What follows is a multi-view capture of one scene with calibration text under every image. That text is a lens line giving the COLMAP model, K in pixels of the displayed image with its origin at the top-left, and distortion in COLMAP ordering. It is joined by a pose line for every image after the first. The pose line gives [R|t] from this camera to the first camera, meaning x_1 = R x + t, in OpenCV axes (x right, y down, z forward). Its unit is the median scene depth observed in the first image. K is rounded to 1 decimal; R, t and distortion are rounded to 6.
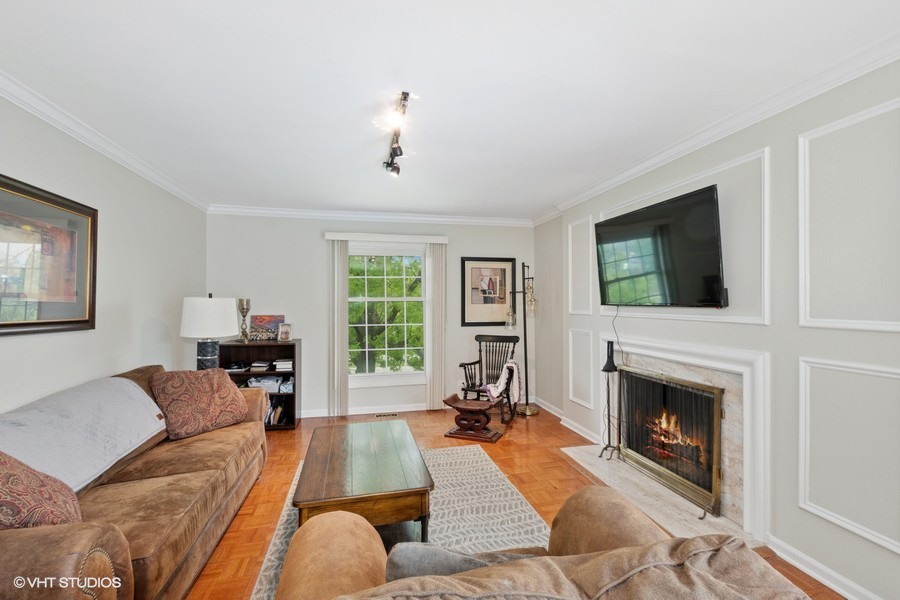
lens RADIAL K [[396.5, 0, 455.1], [0, 396.5, 304.0], [0, 0, 1]] dist [-0.007175, 0.000029]
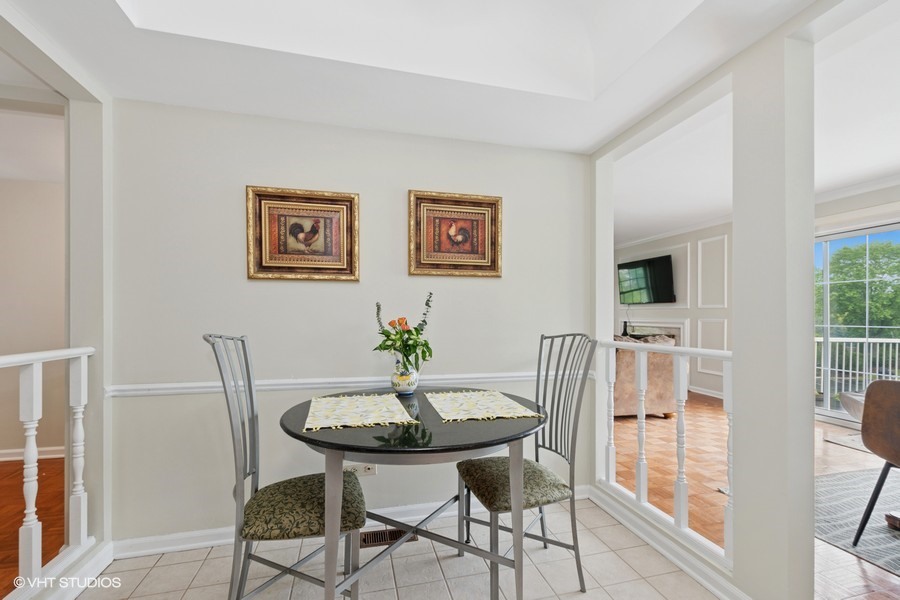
lens RADIAL K [[396.5, 0, 456.8], [0, 396.5, 314.5], [0, 0, 1]] dist [-0.007175, 0.000029]
pose [[0.999409, 0.008222, 0.033367, -0.559617], [-0.008027, 0.999950, -0.005993, 0.077654], [-0.033415, 0.005722, 0.999425, -1.045078]]
